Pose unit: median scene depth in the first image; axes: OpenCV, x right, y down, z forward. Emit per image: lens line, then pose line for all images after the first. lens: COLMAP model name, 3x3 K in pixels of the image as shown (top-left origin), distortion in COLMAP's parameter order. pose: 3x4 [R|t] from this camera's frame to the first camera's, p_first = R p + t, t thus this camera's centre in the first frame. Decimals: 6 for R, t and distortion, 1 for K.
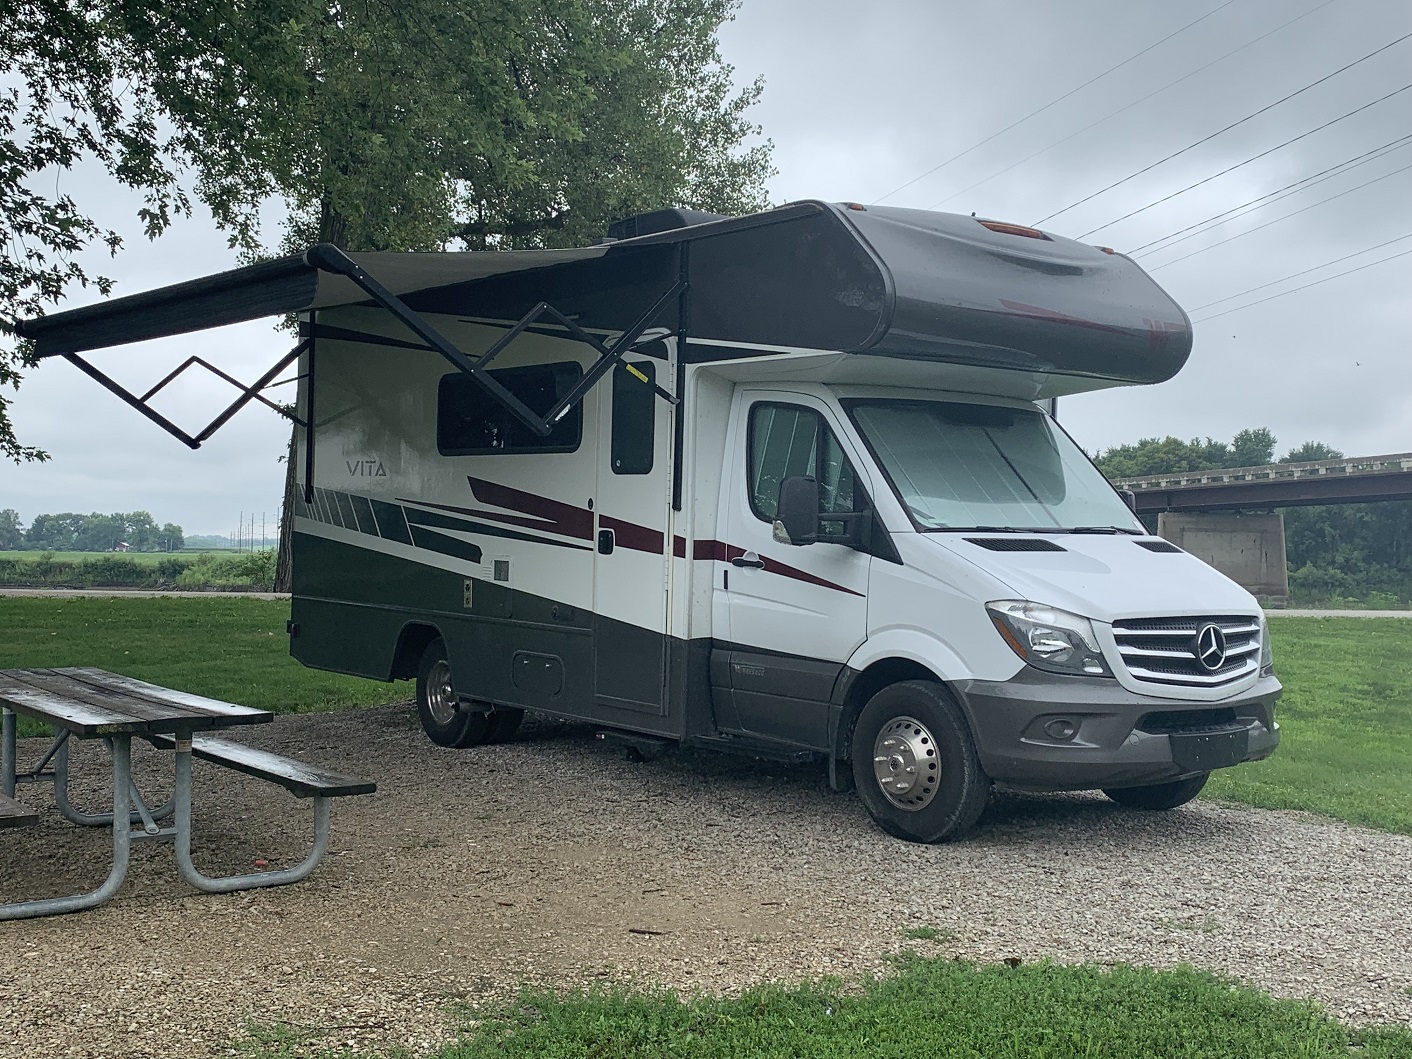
lens RADIAL K [[1655.8, 0, 706.0], [0, 1655.8, 529.5], [0, 0, 1]] dist [0.114656, -0.003570]
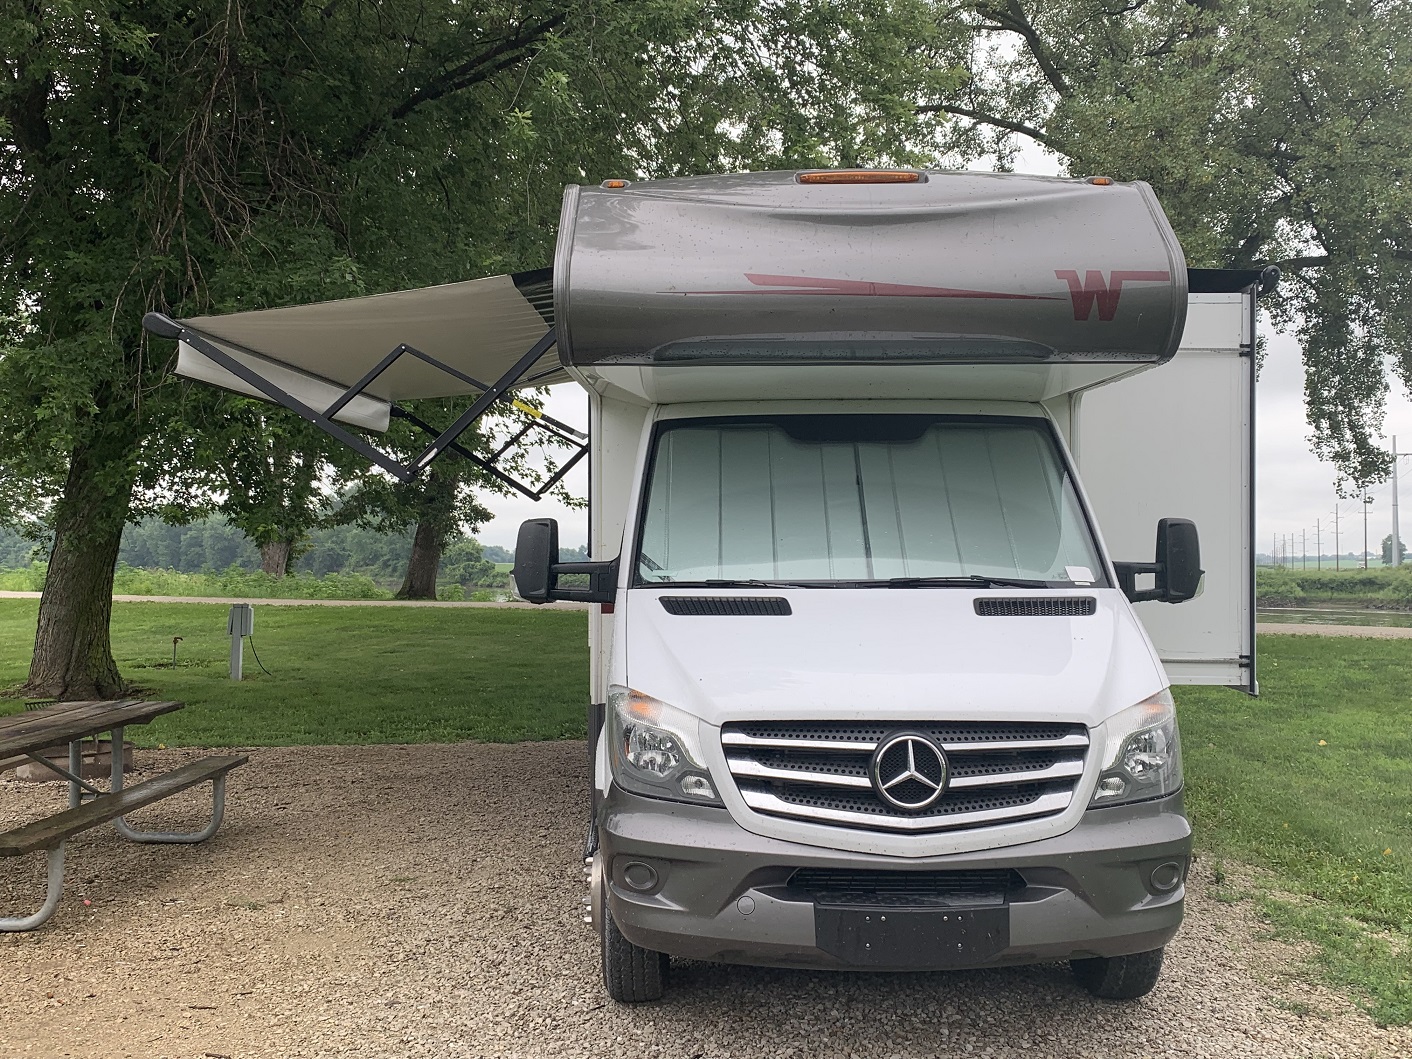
lens RADIAL K [[1334.4, 0, 705.2], [0, 1334.4, 509.9], [0, 0, 1]] dist [0.117171, -0.227905]
pose [[0.788536, -0.032808, -0.614113, 0.563884], [0.012949, 0.999240, -0.036755, -0.011375], [0.614852, 0.021030, 0.788362, 0.553454]]
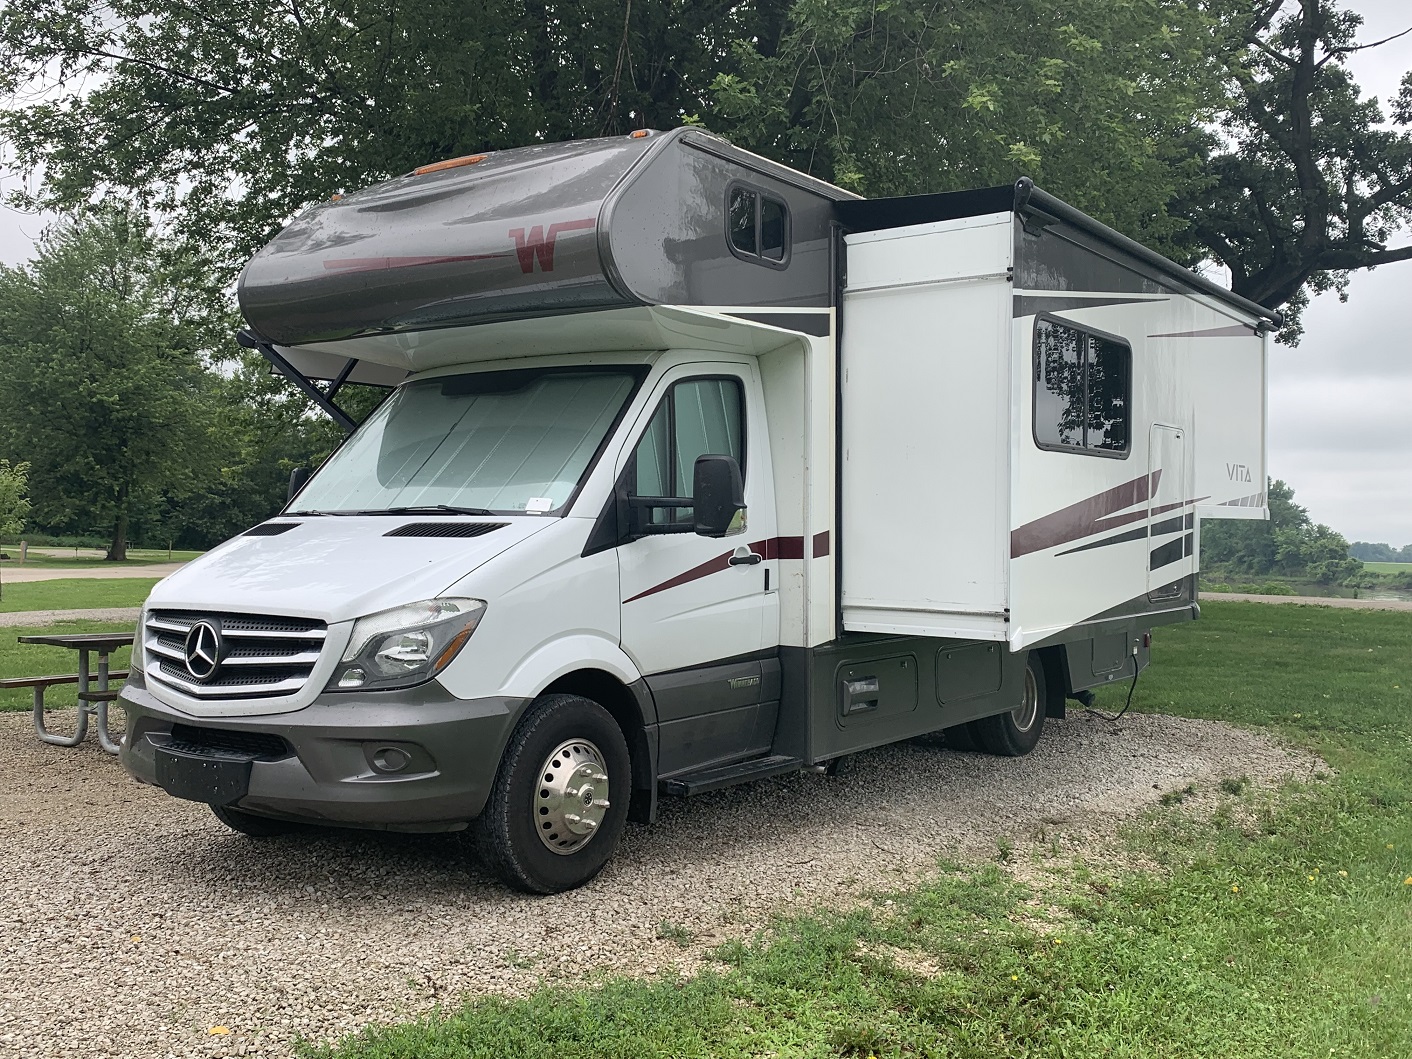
lens RADIAL K [[1334.4, 0, 705.2], [0, 1334.4, 509.9], [0, 0, 1]] dist [0.117171, -0.227905]
pose [[0.278397, -0.032900, -0.959903, 1.009681], [-0.005122, 0.999348, -0.035737, 0.025401], [0.960453, 0.014865, 0.278047, 1.065116]]
